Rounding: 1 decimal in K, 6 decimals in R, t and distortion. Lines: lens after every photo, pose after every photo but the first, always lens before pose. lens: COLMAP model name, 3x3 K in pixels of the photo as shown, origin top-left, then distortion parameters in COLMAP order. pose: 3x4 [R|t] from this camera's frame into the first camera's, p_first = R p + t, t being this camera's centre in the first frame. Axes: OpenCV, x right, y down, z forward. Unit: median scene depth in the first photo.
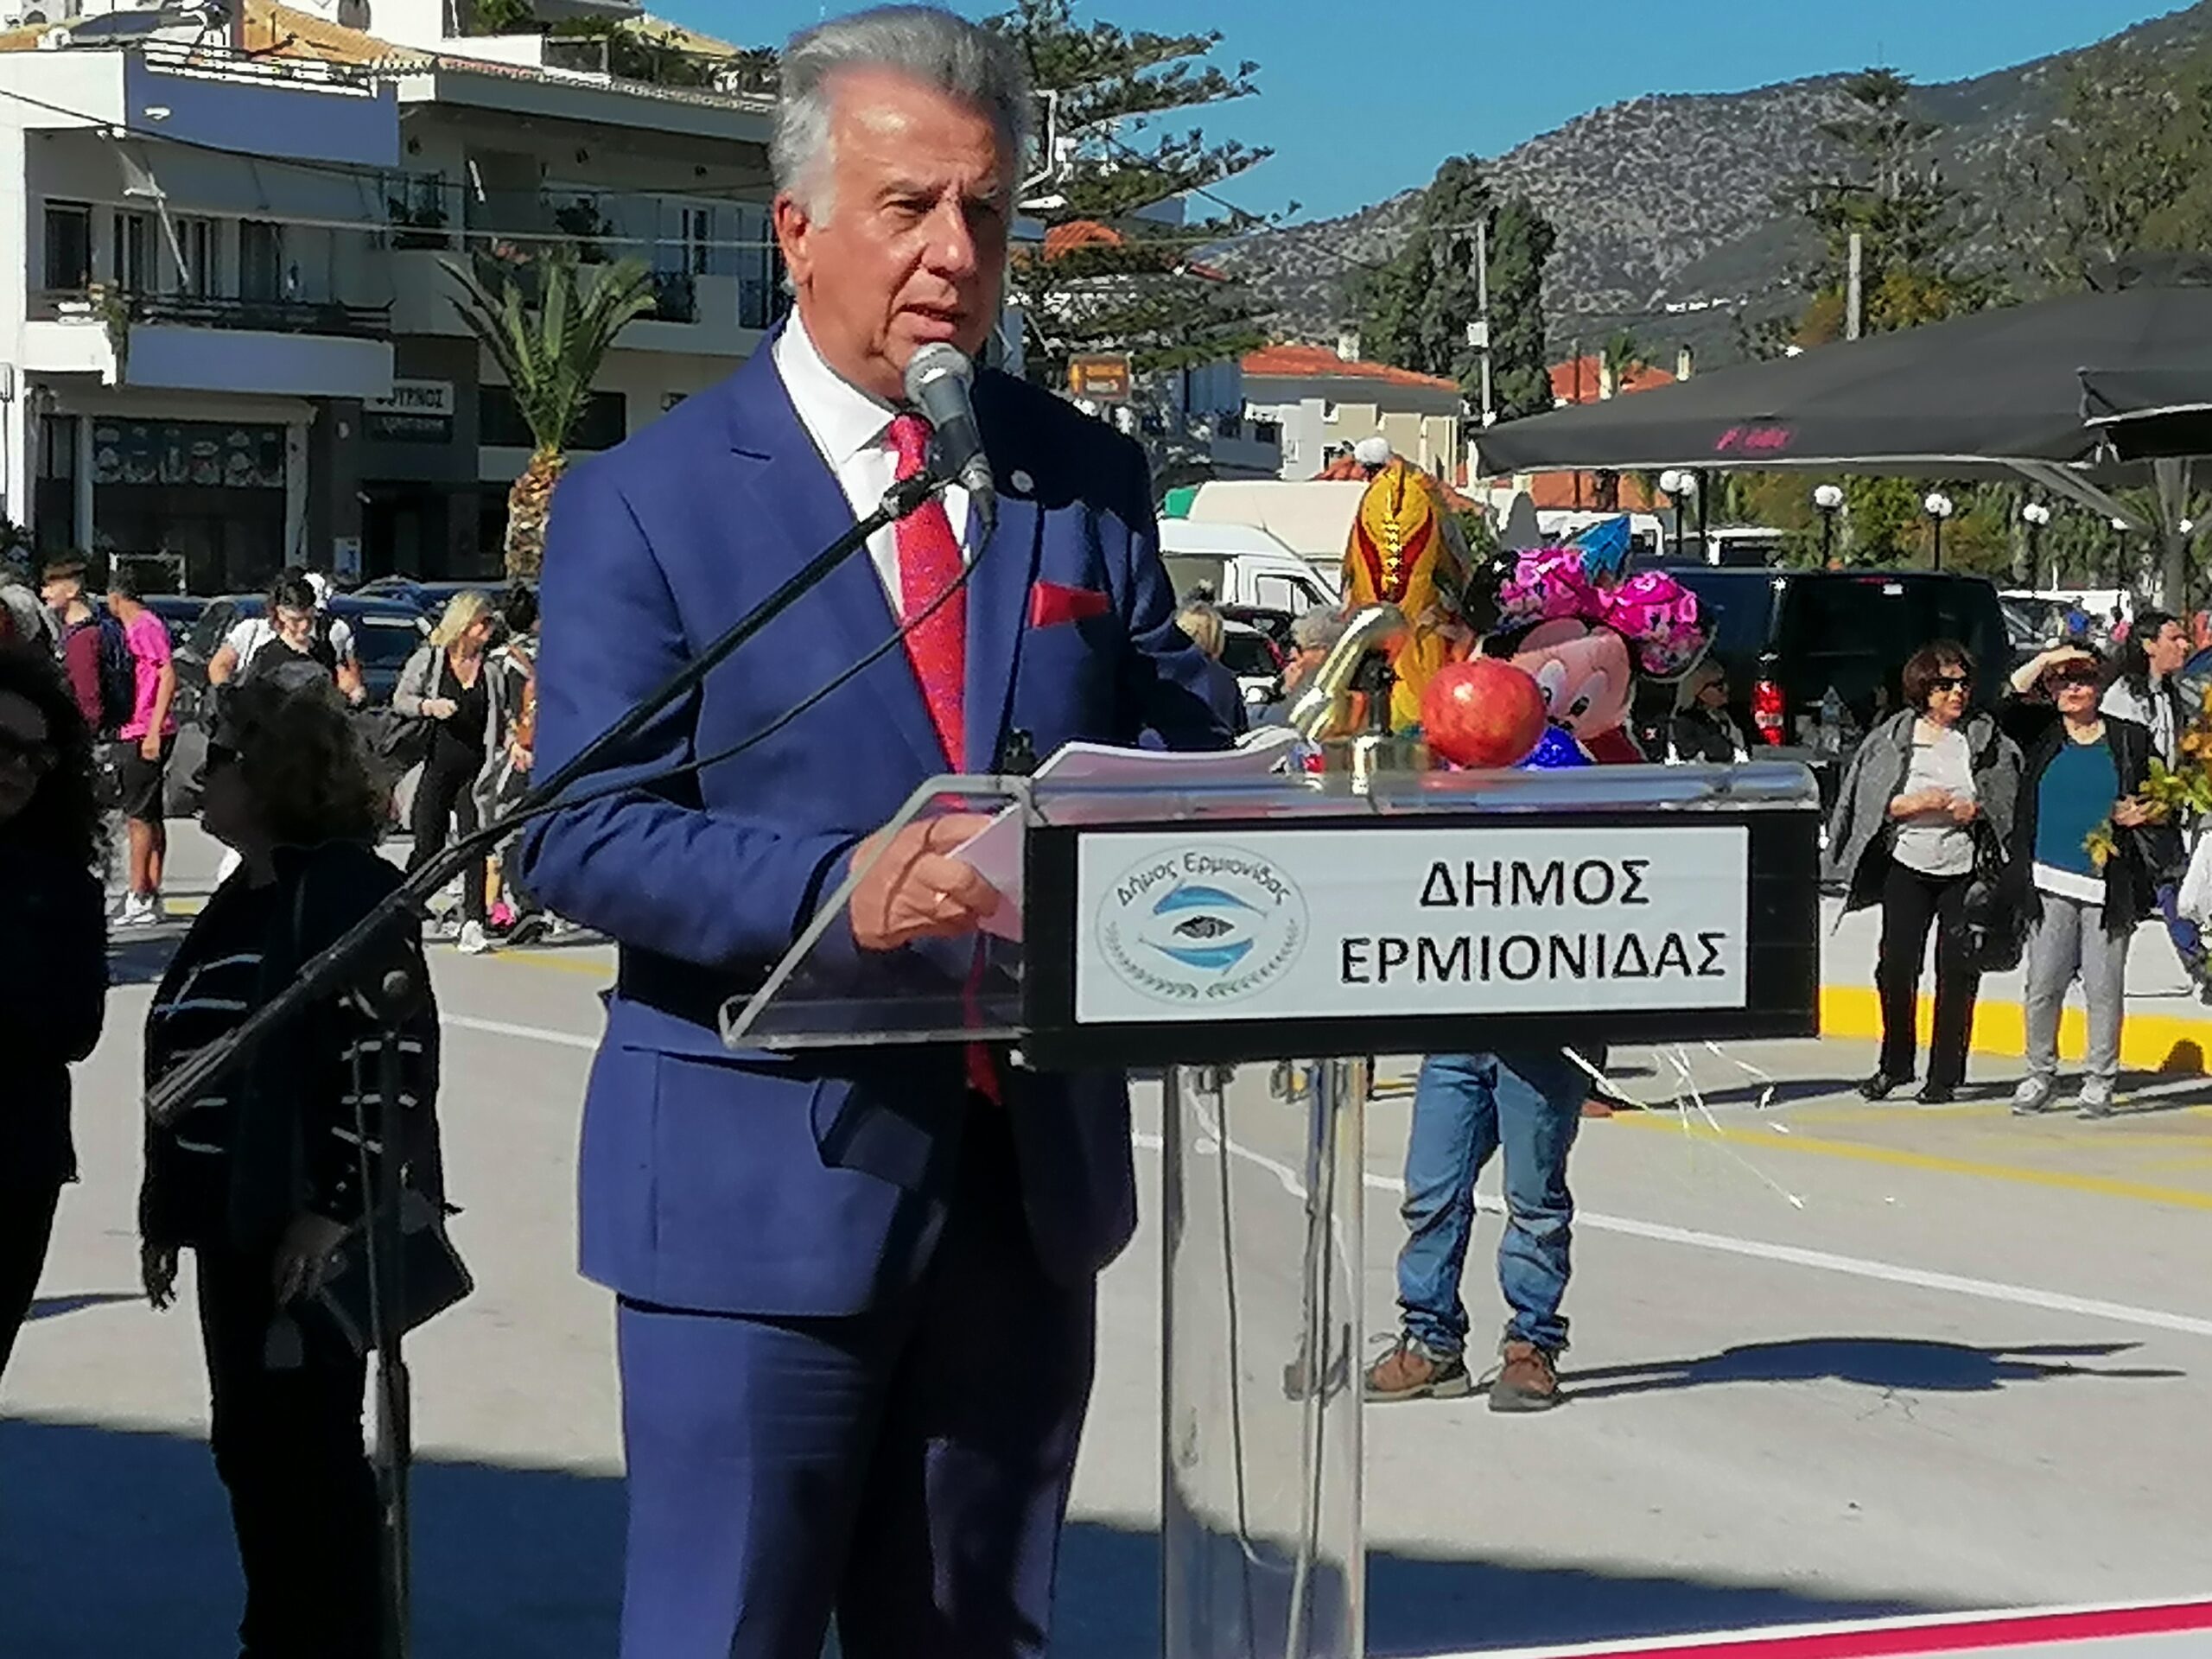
lens RADIAL K [[7241.0, 0, 1117.8], [0, 7241.0, 828.2], [0, 0, 1]] dist [0.111426, 0.000000]
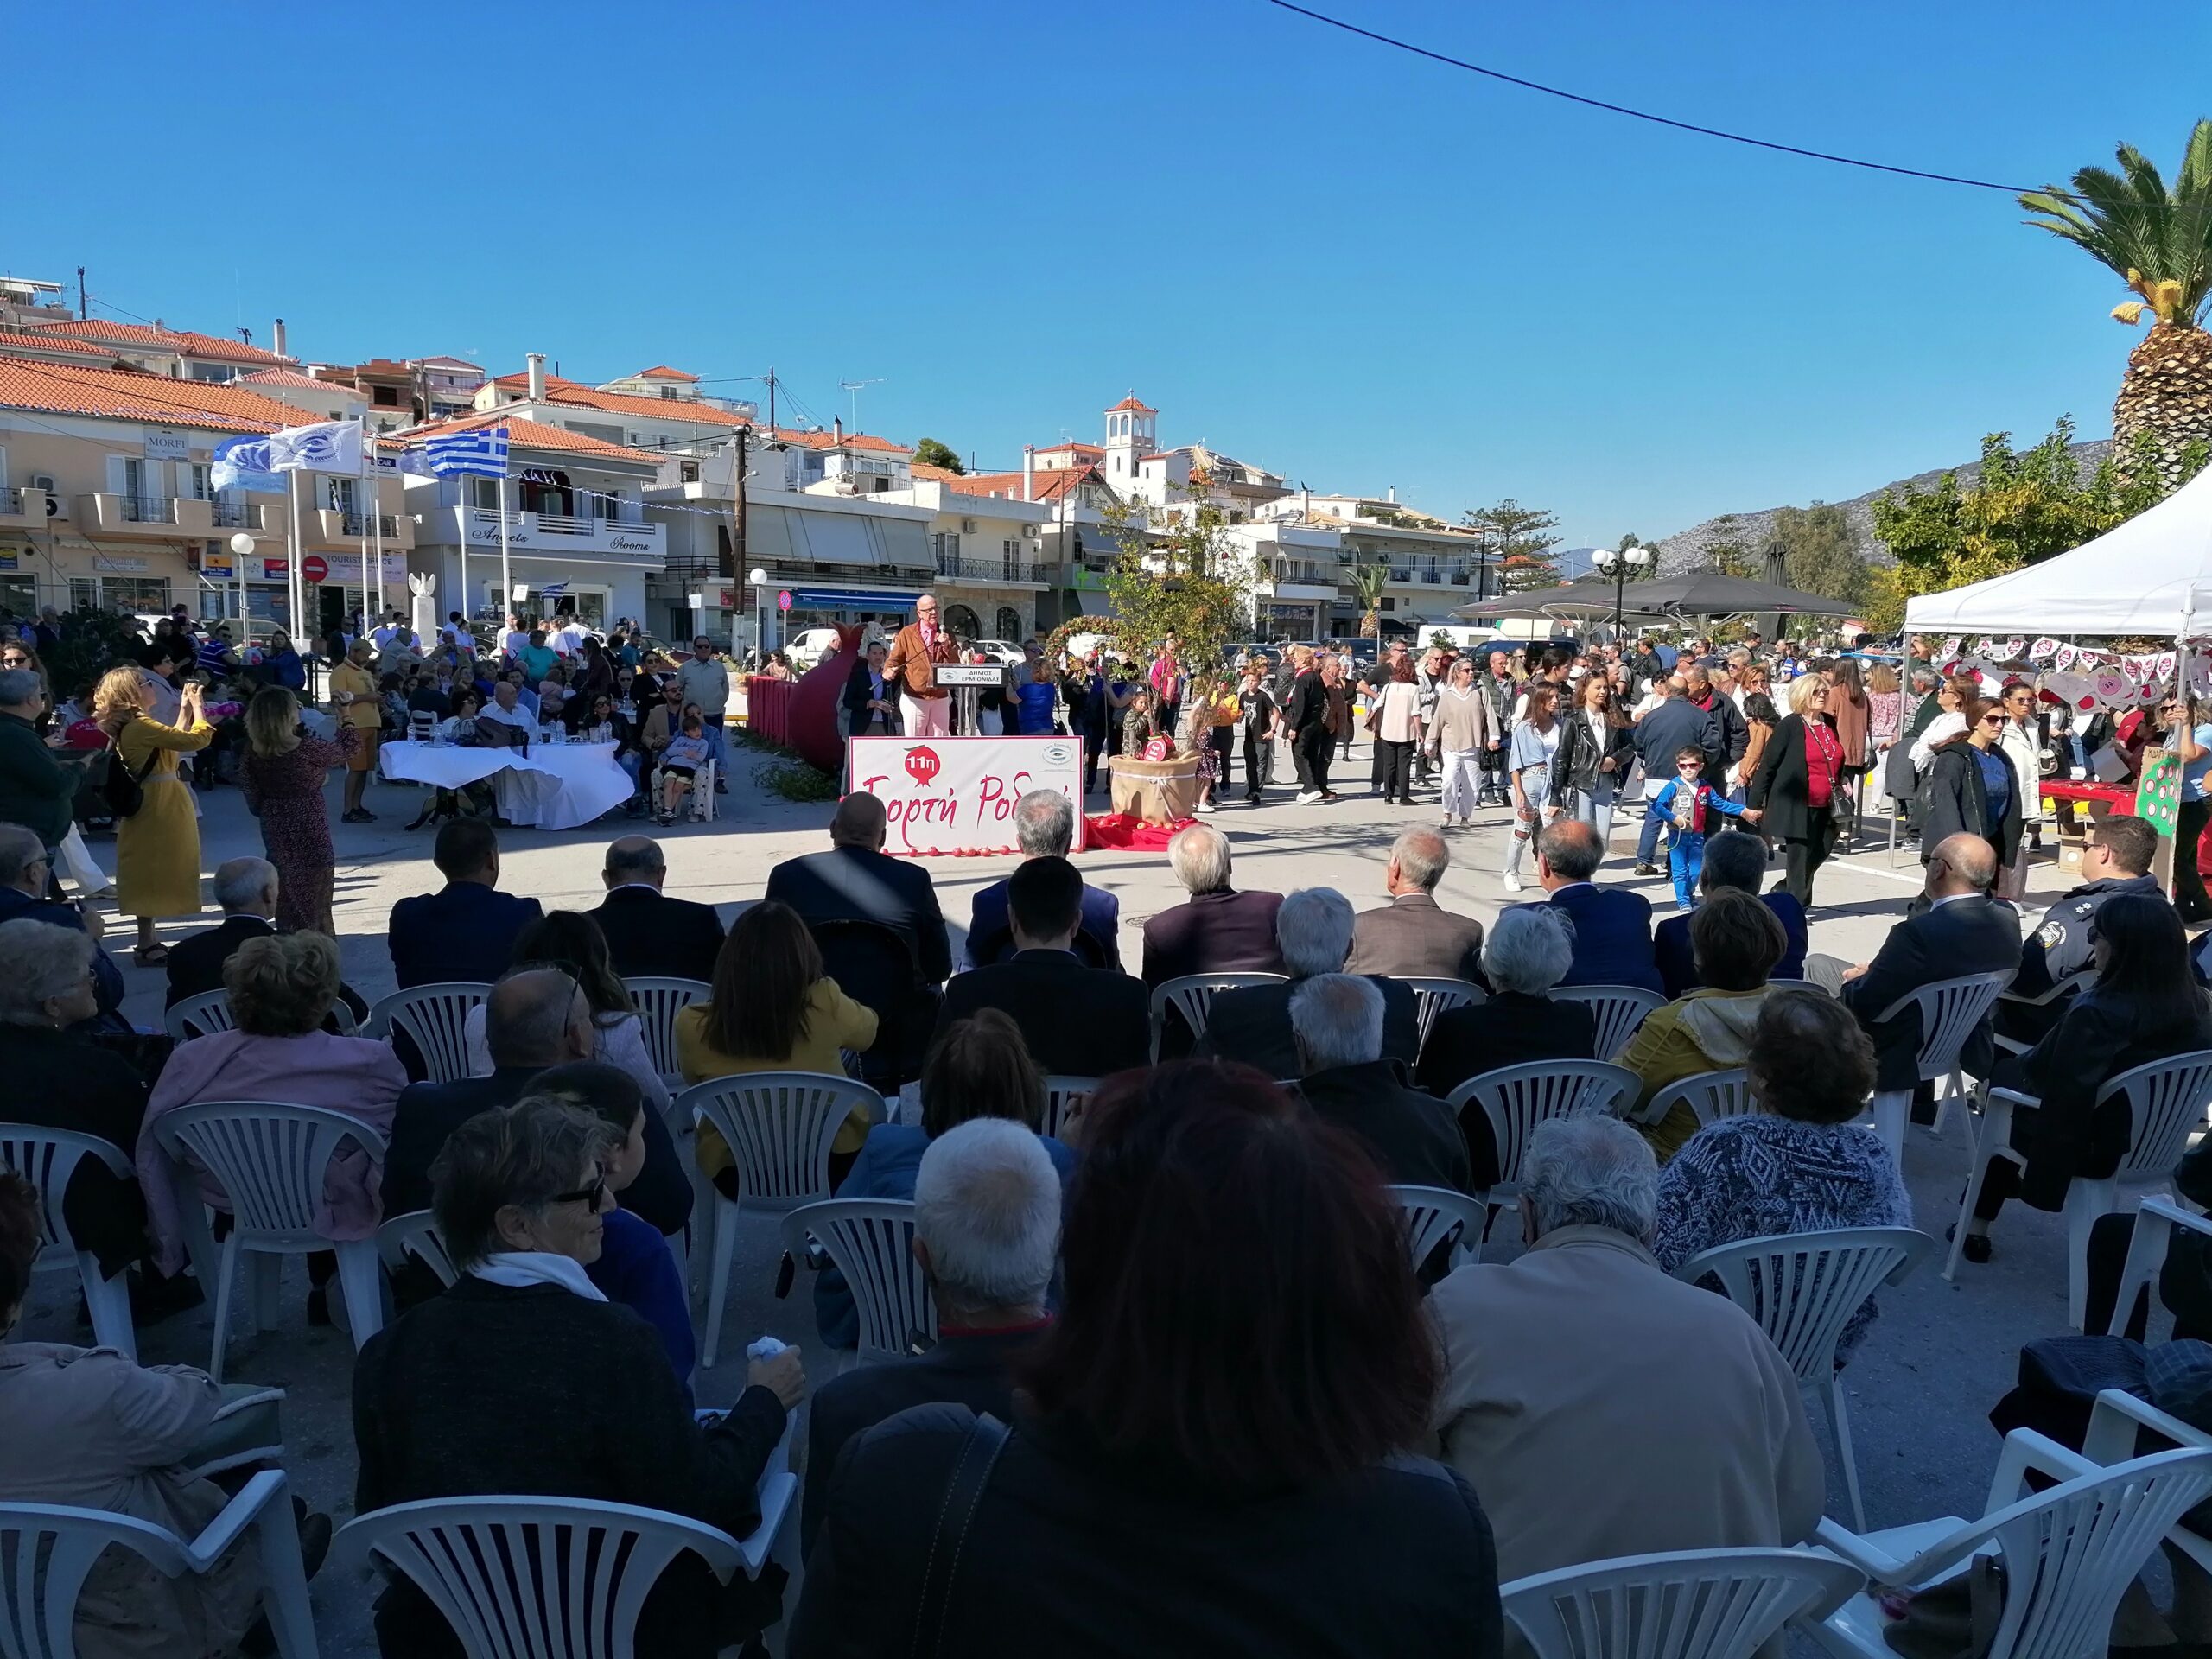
lens RADIAL K [[1705.2, 0, 1086.7], [0, 1705.2, 839.5], [0, 0, 1]] dist [0.100432, -0.112792]
pose [[0.960320, 0.038295, -0.276257, 0.053590], [-0.015293, 0.996268, 0.084944, 0.002039], [0.278480, -0.077349, 0.957322, -0.088872]]
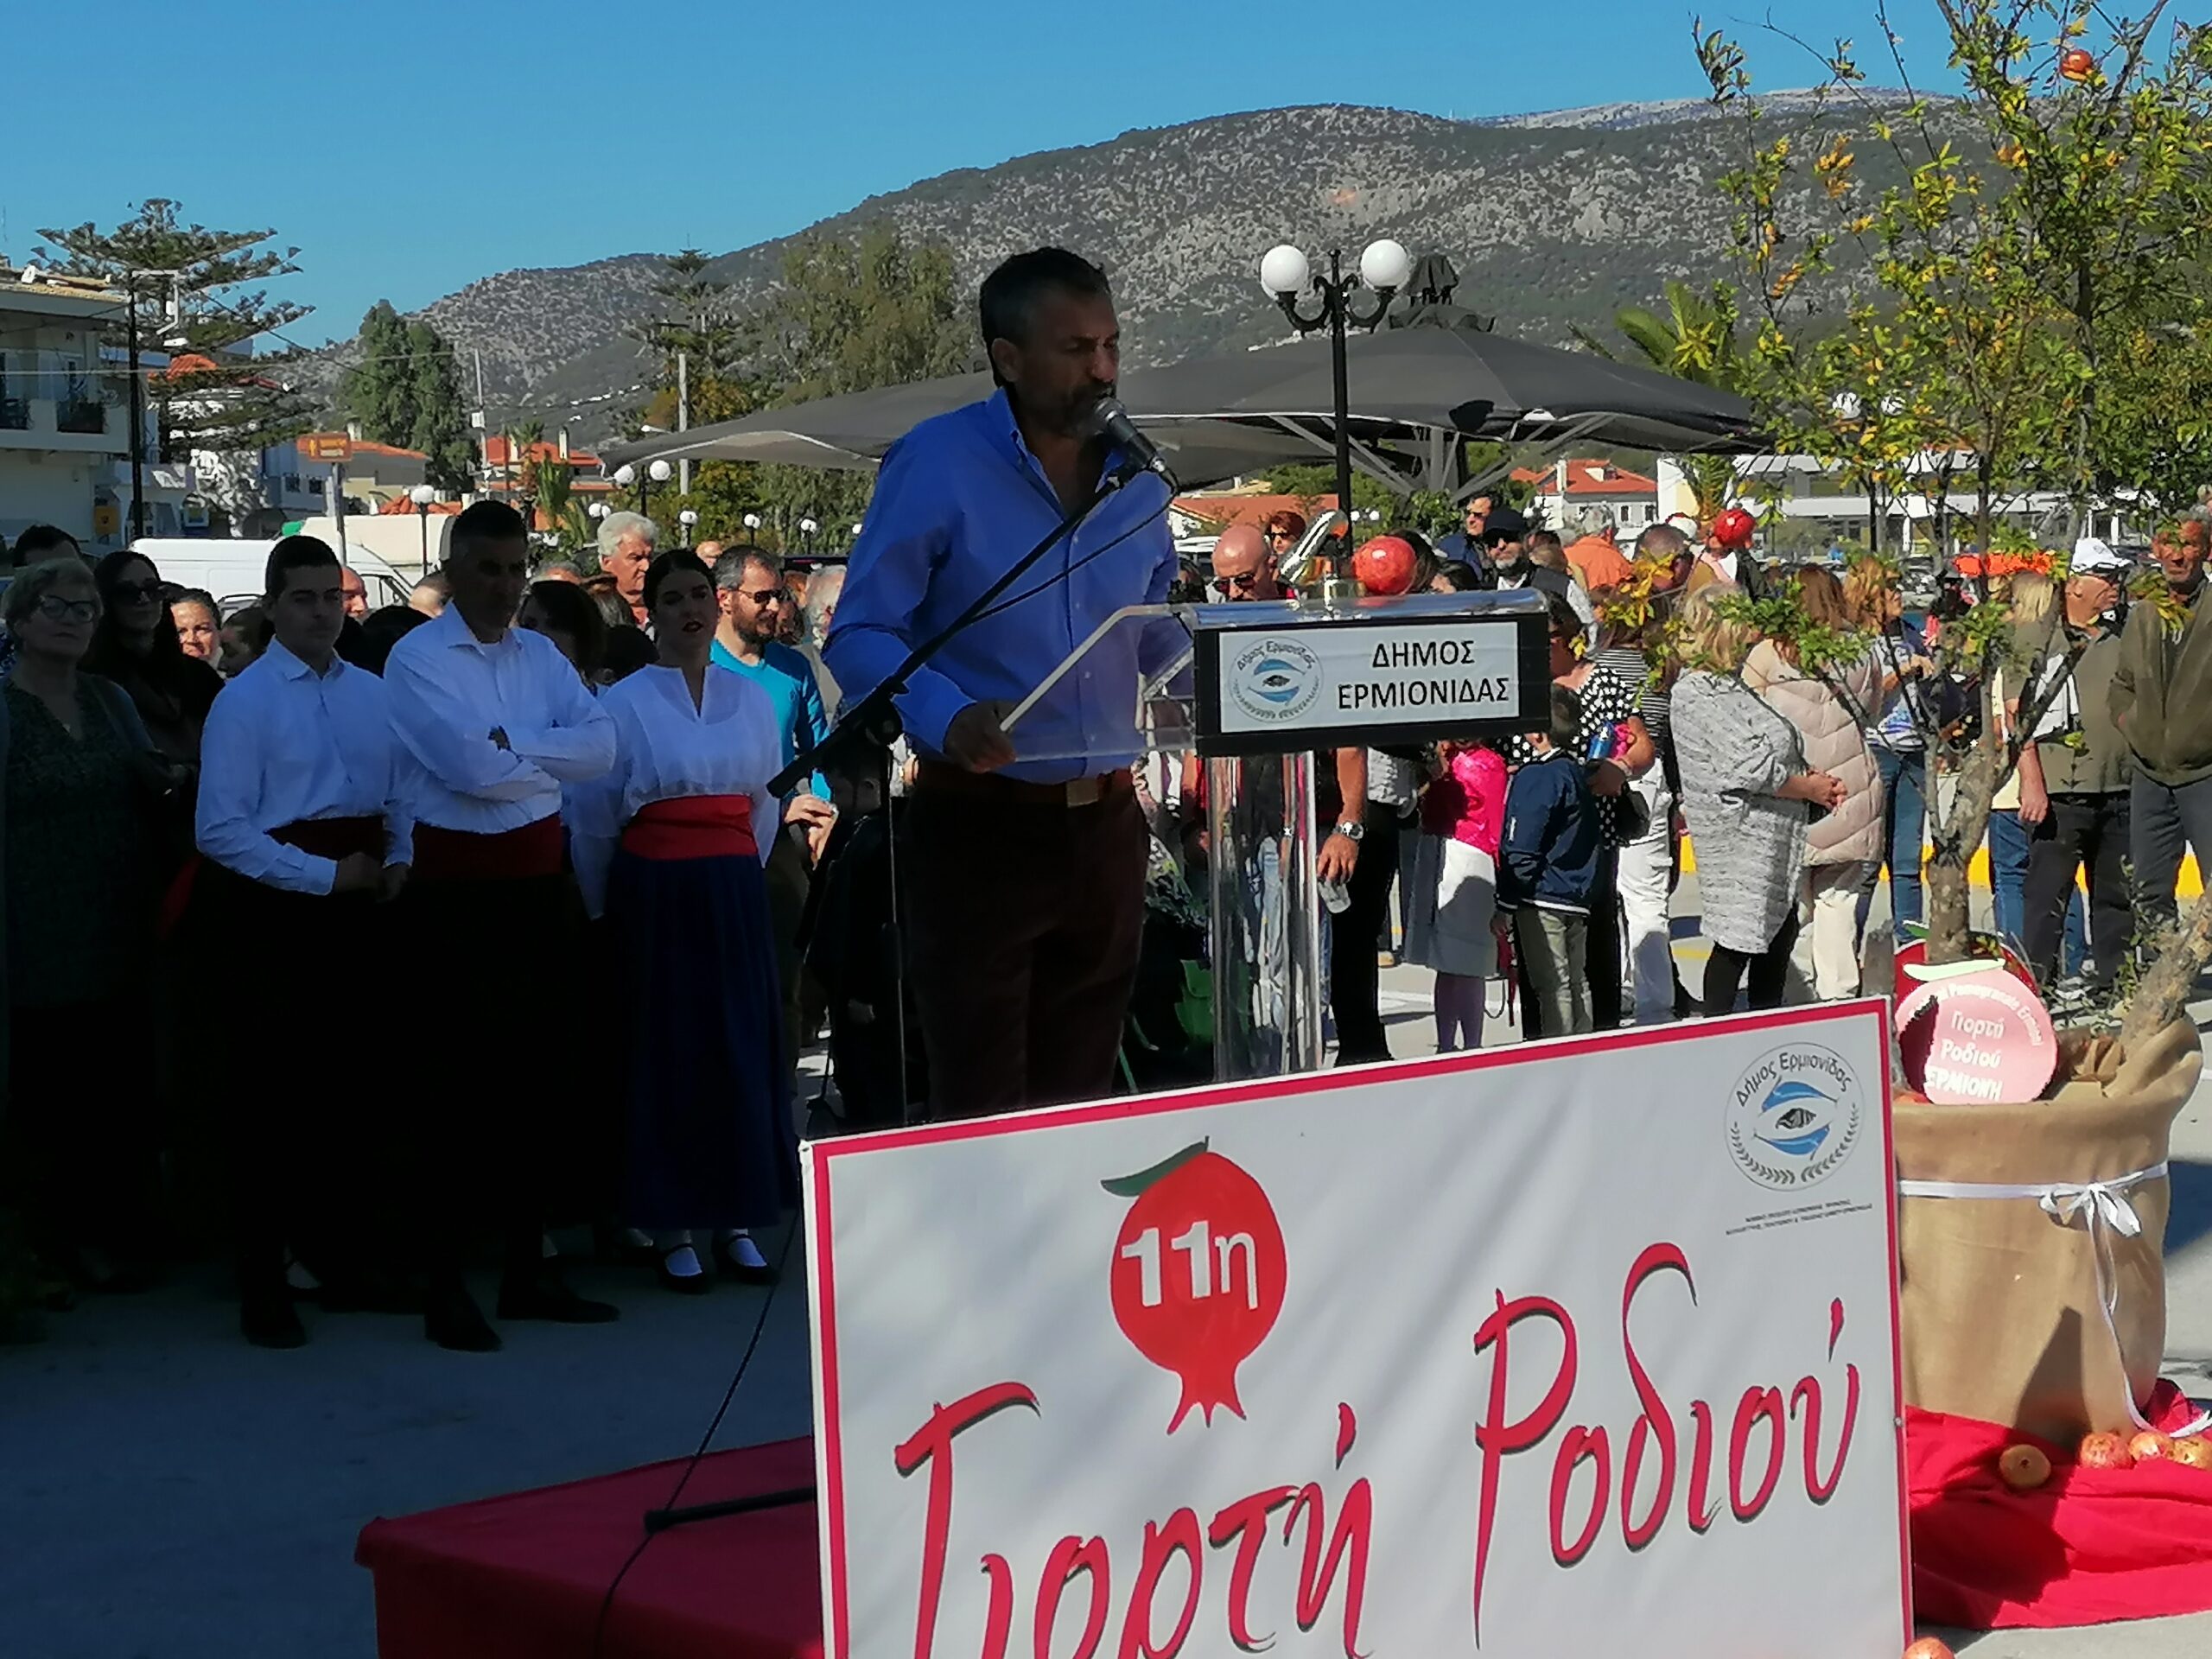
lens RADIAL K [[4517.2, 0, 1135.0], [0, 4517.2, 963.6], [0, 0, 1]] dist [0.089041, 0.000000]
pose [[0.978243, -0.048839, 0.201634, -0.013533], [0.038350, 0.997716, 0.055602, 0.001030], [-0.203889, -0.046659, 0.977881, -0.007857]]
